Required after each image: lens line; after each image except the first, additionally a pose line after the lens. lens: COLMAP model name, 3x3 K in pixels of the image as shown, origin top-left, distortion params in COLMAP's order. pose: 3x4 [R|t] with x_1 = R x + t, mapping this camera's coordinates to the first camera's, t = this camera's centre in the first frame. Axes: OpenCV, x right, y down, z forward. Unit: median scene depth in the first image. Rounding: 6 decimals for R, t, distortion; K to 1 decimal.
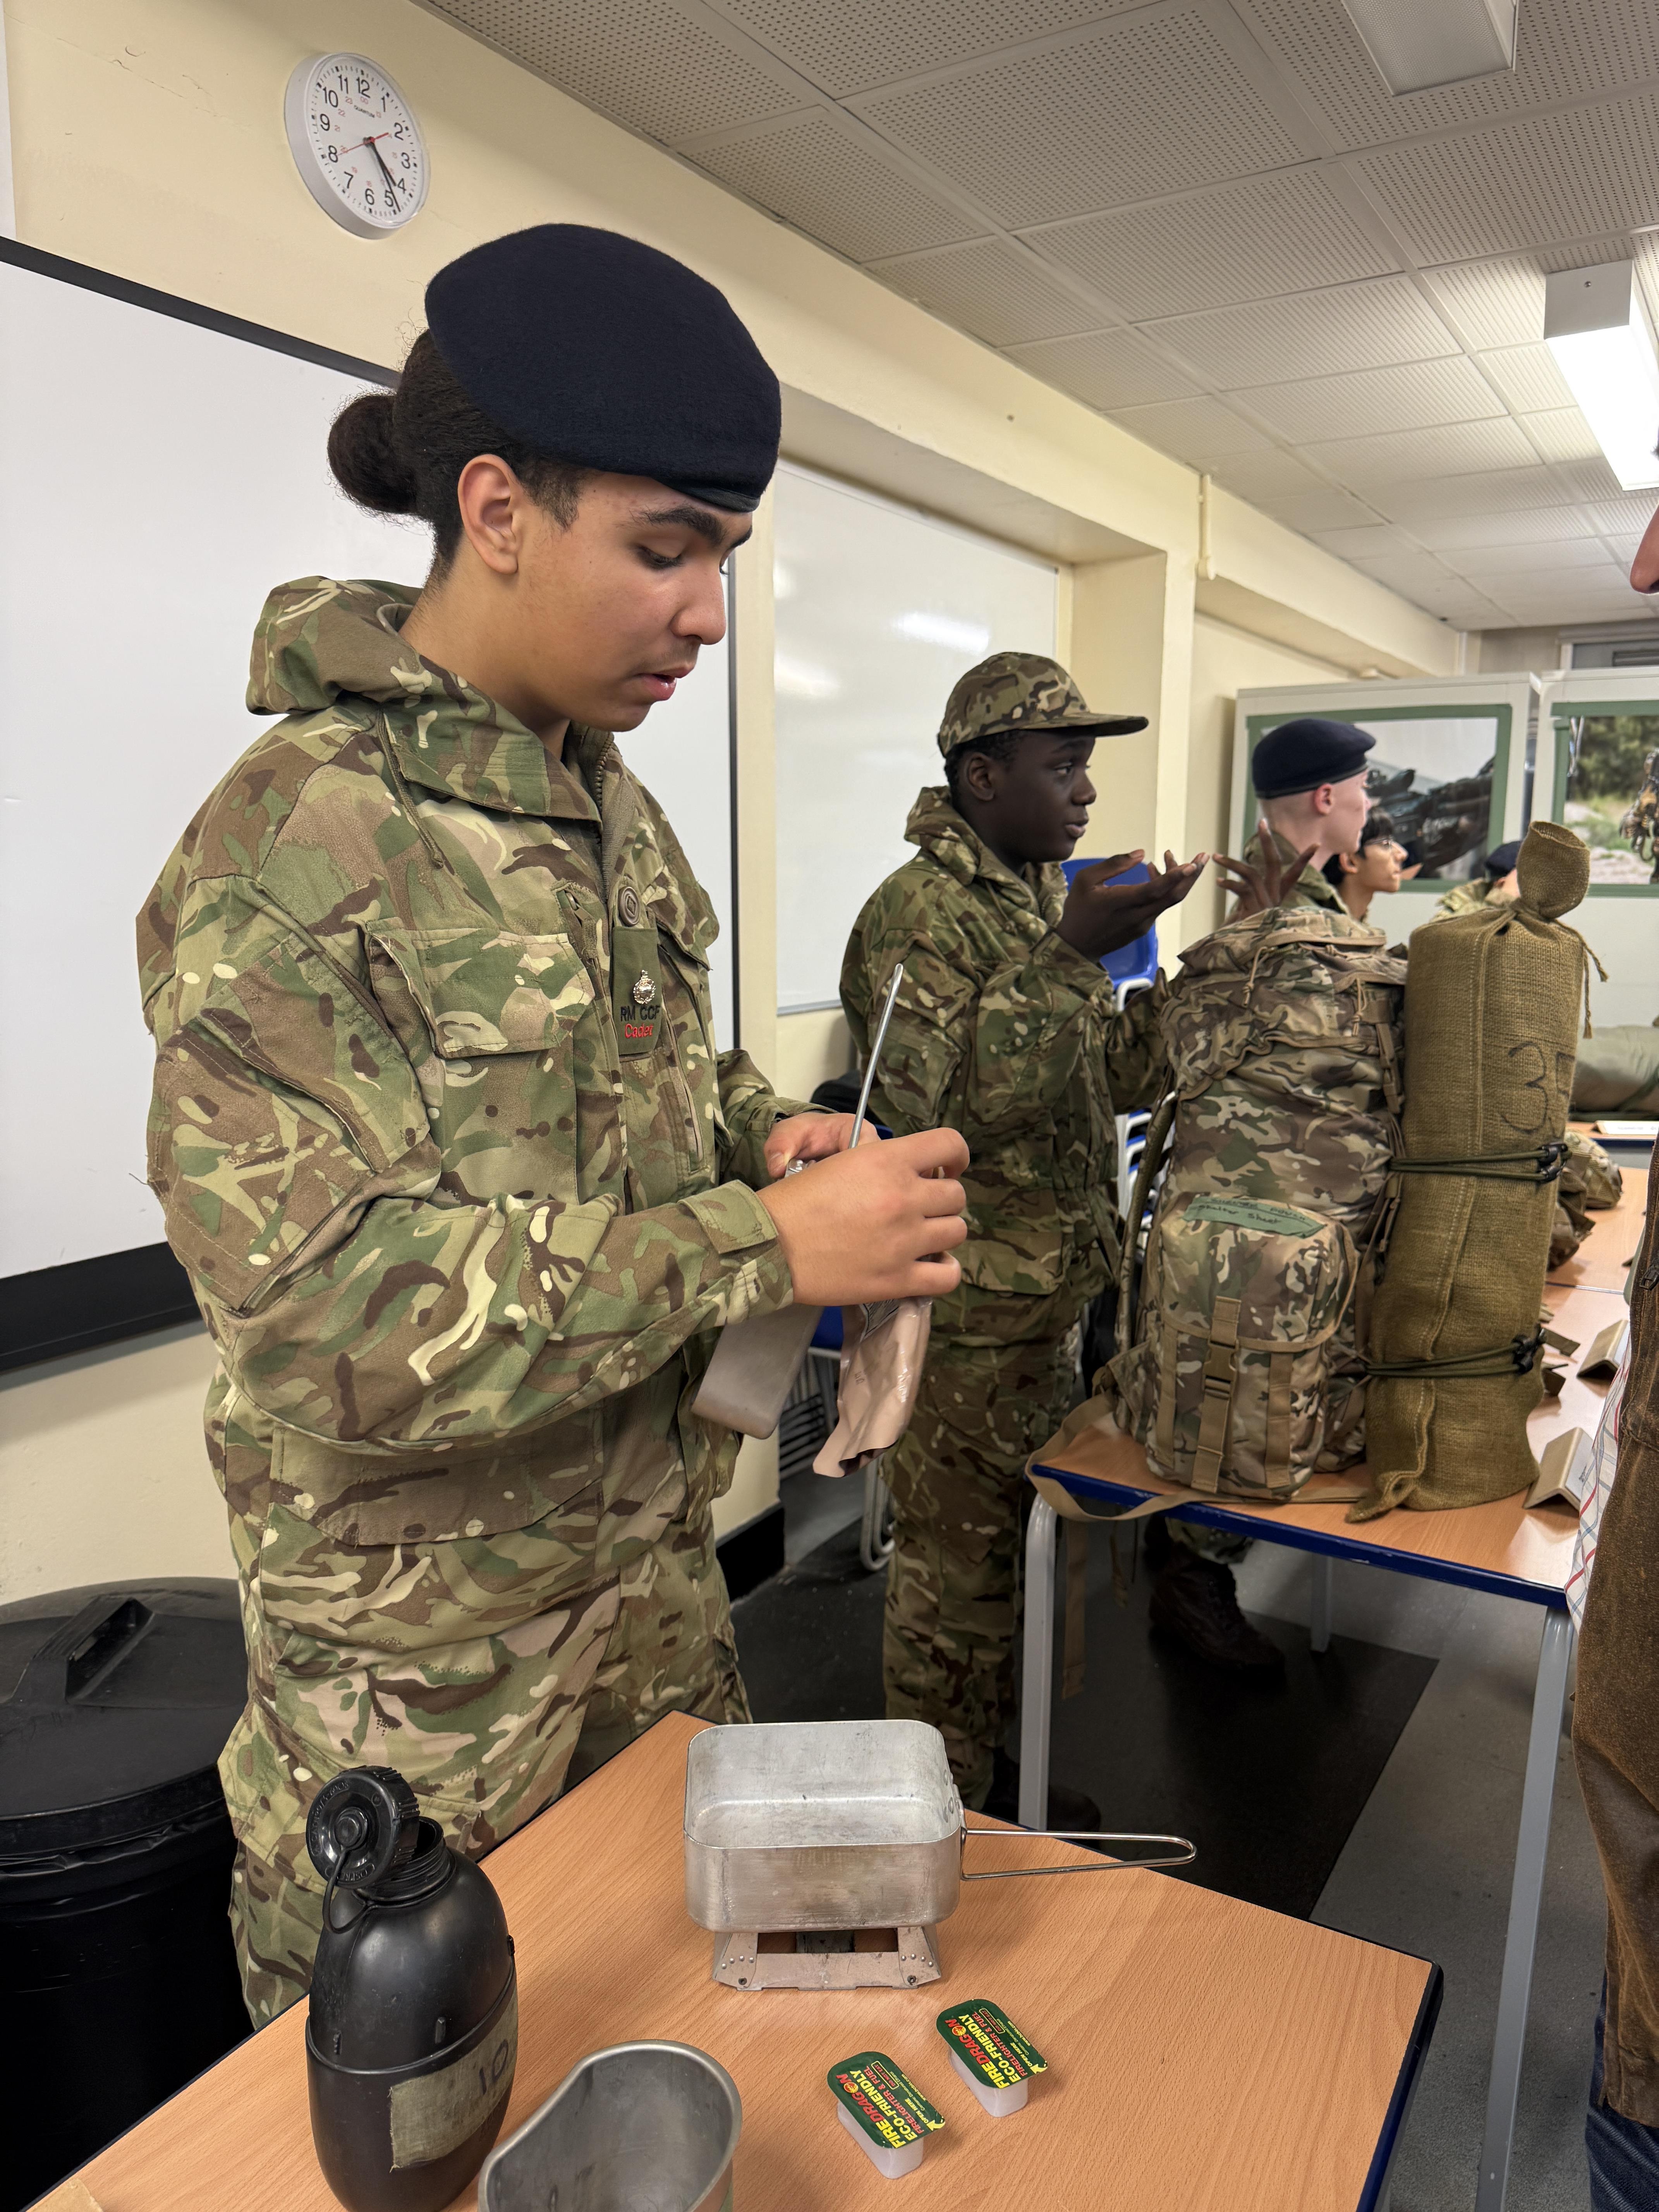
lens RADIAL K [[1609.5, 0, 829.5], [0, 1609.5, 1106.0], [0, 0, 1]] dist [0.022176, -0.002138]
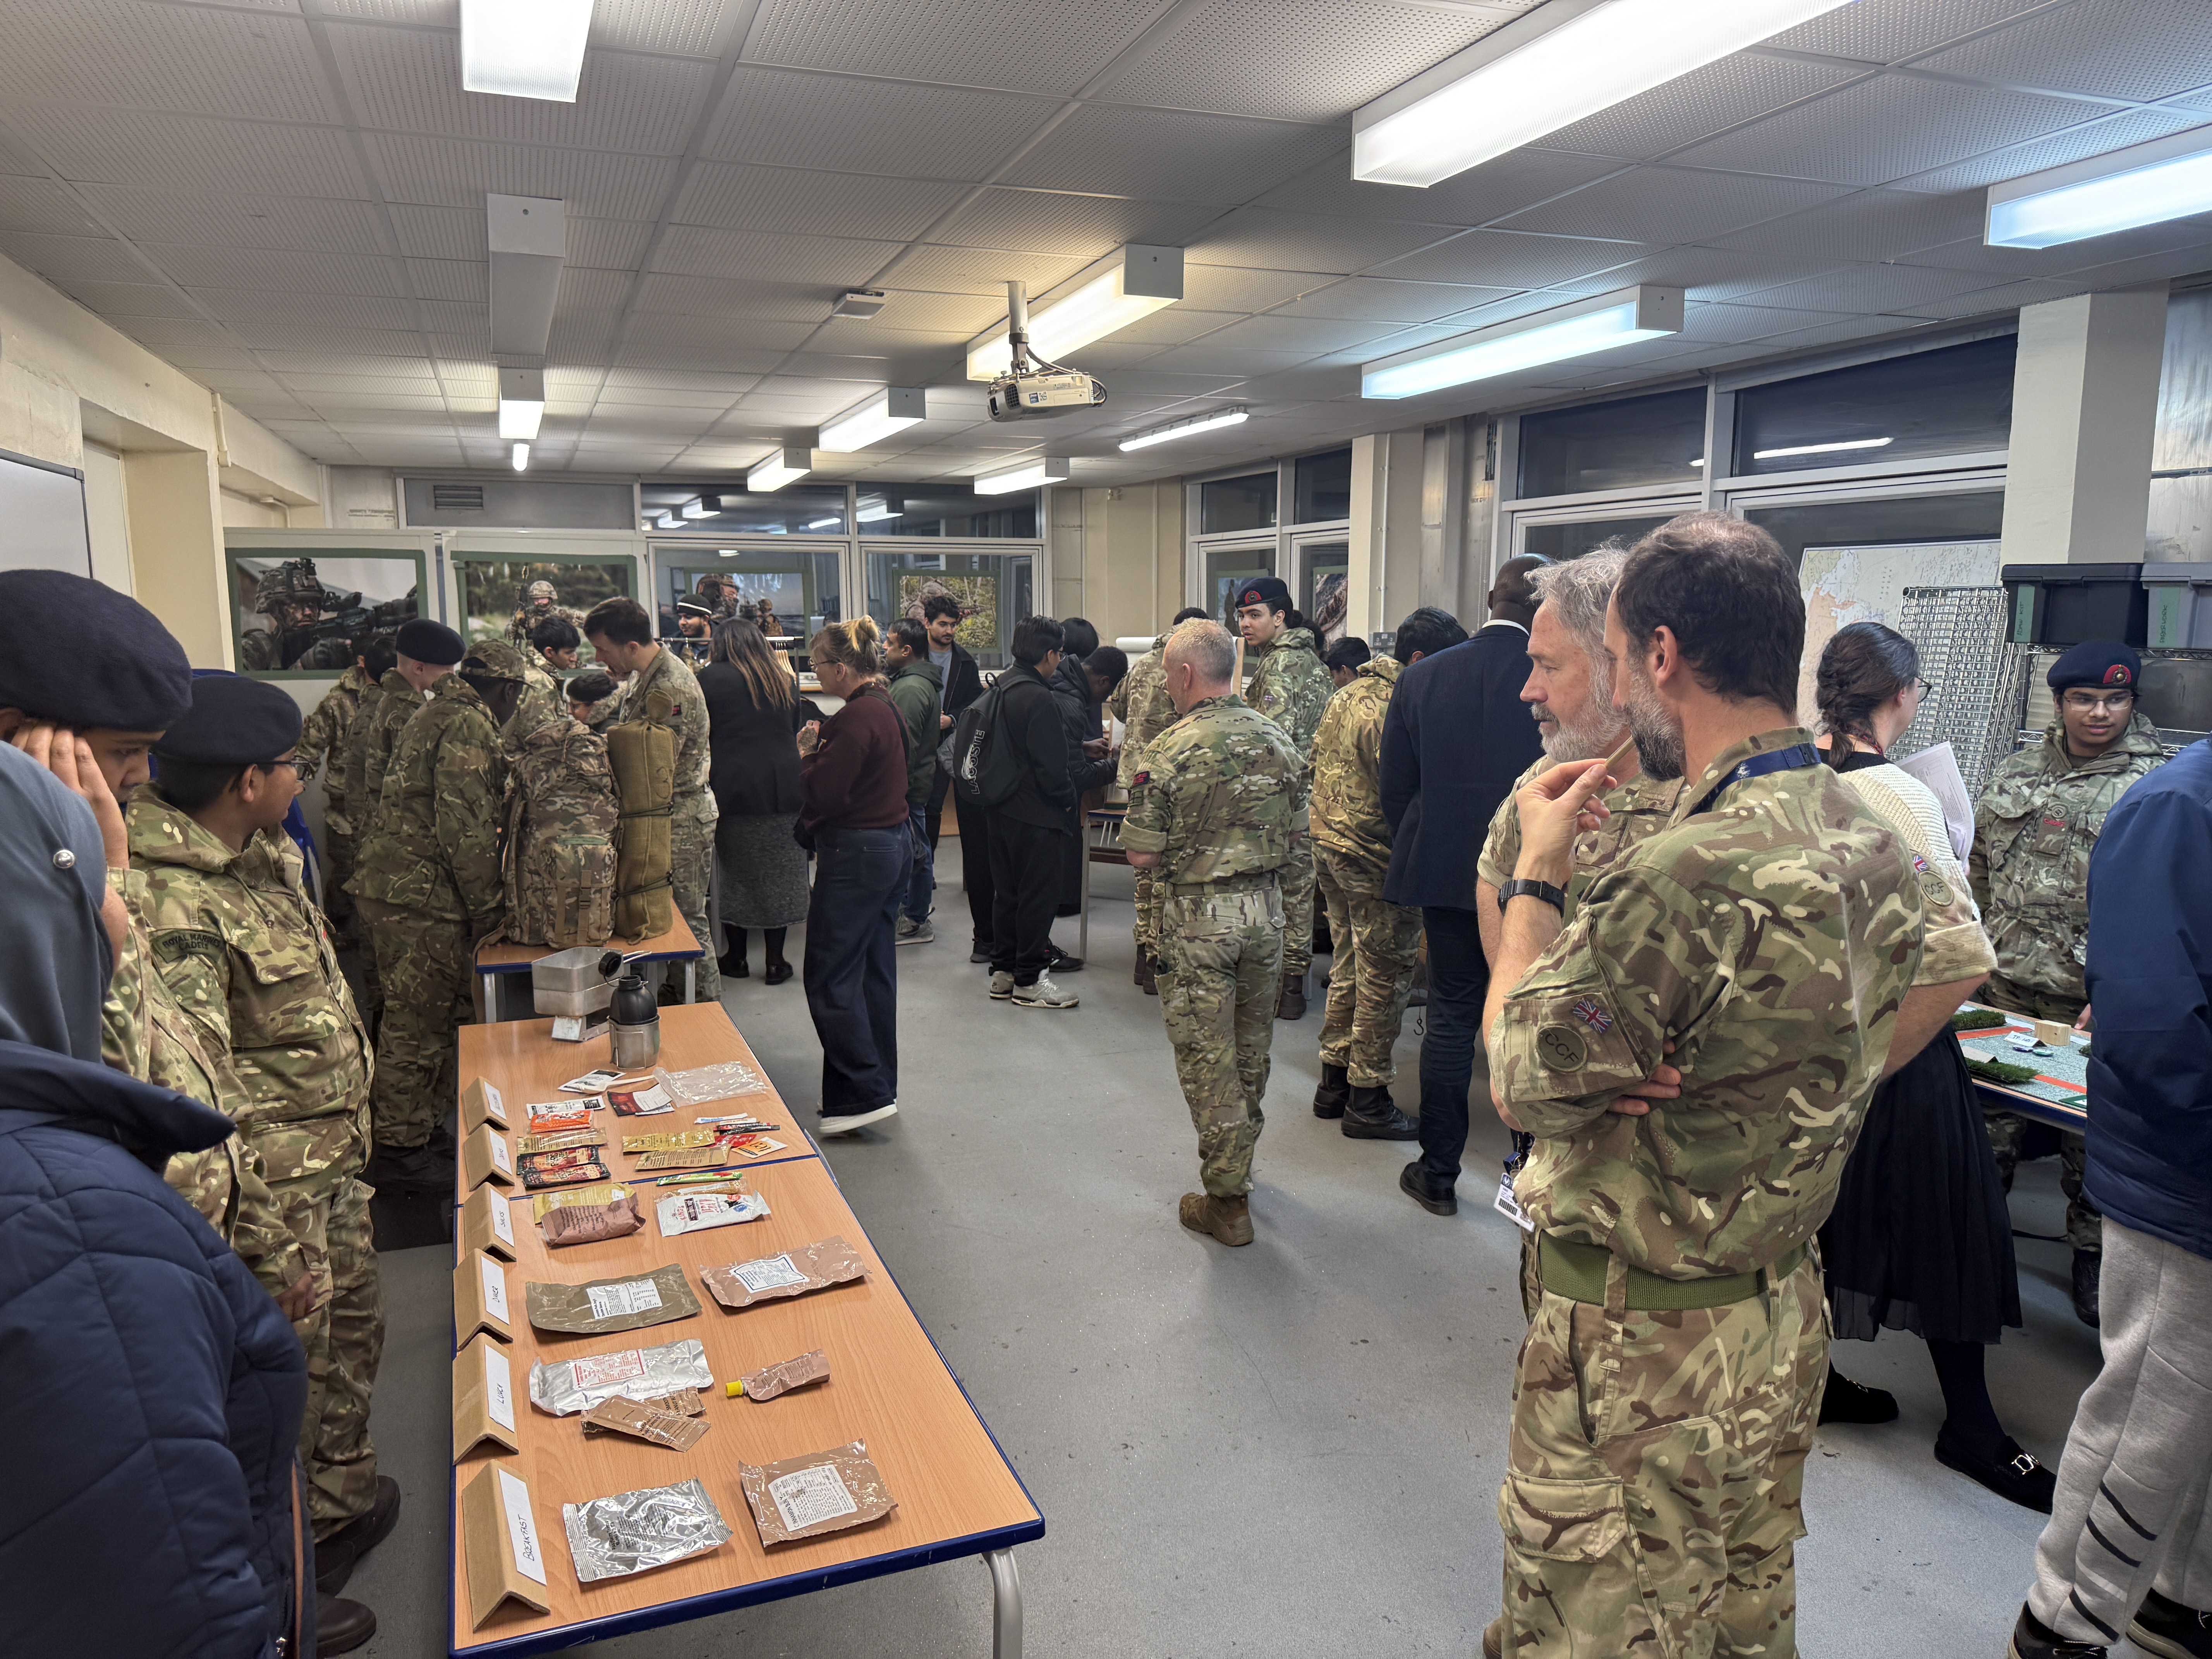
lens RADIAL K [[1587.2, 0, 1120.6], [0, 1587.2, 850.0], [0, 0, 1]] dist [0.049700, -0.095948]
pose [[0.607314, -0.127041, 0.784239, -0.376623], [0.122199, 0.990322, 0.065794, 0.005844], [-0.785008, 0.055875, 0.616961, -0.394743]]
